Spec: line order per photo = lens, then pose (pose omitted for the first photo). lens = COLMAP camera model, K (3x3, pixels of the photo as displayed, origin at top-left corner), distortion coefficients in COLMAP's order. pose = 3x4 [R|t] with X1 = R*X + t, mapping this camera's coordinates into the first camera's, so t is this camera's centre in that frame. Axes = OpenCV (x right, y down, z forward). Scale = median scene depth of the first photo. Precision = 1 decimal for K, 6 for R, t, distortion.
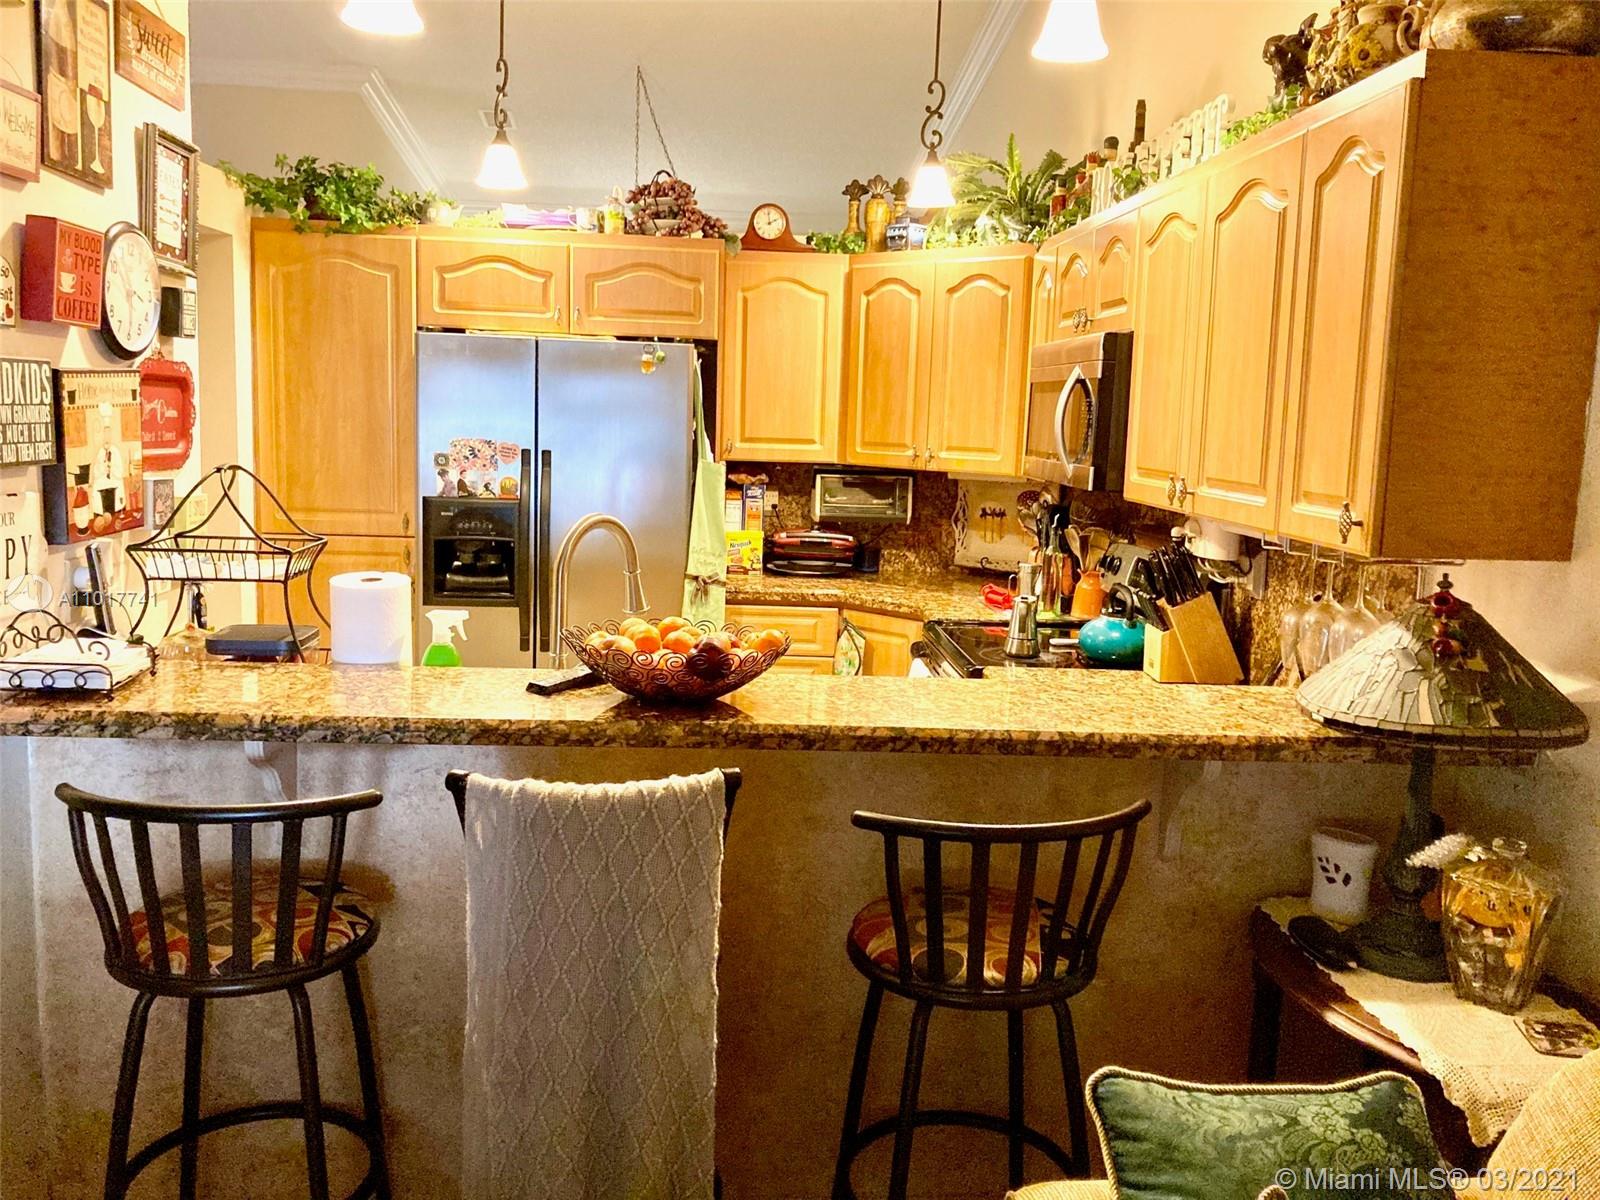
lens RADIAL K [[1314.3, 0, 797.5], [0, 1314.3, 590.7], [0, 0, 1]] dist [0.041618, -0.036765]
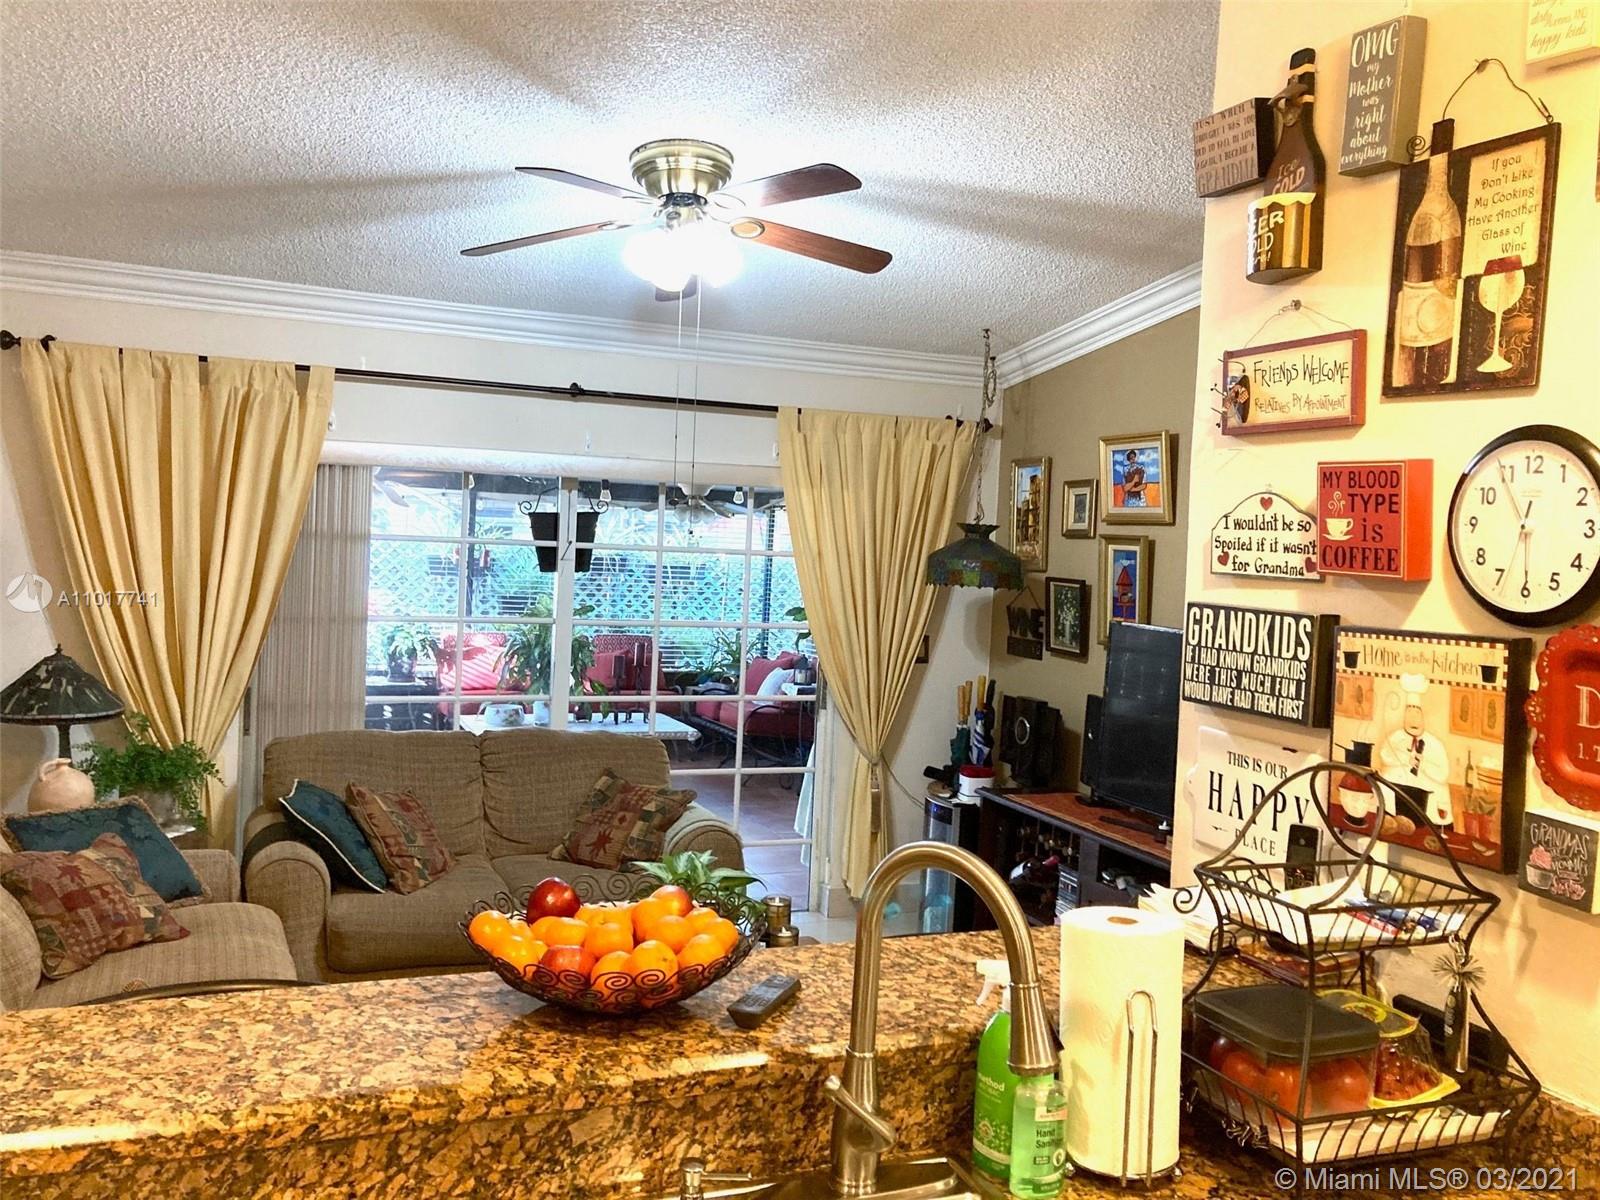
lens RADIAL K [[1314.3, 0, 799.8], [0, 1314.3, 597.0], [0, 0, 1]] dist [0.041618, -0.036765]
pose [[-0.947971, -0.061608, -0.312339, 0.059441], [-0.118566, 0.978839, 0.166783, -0.288180], [0.295455, 0.195138, -0.935215, 1.701632]]
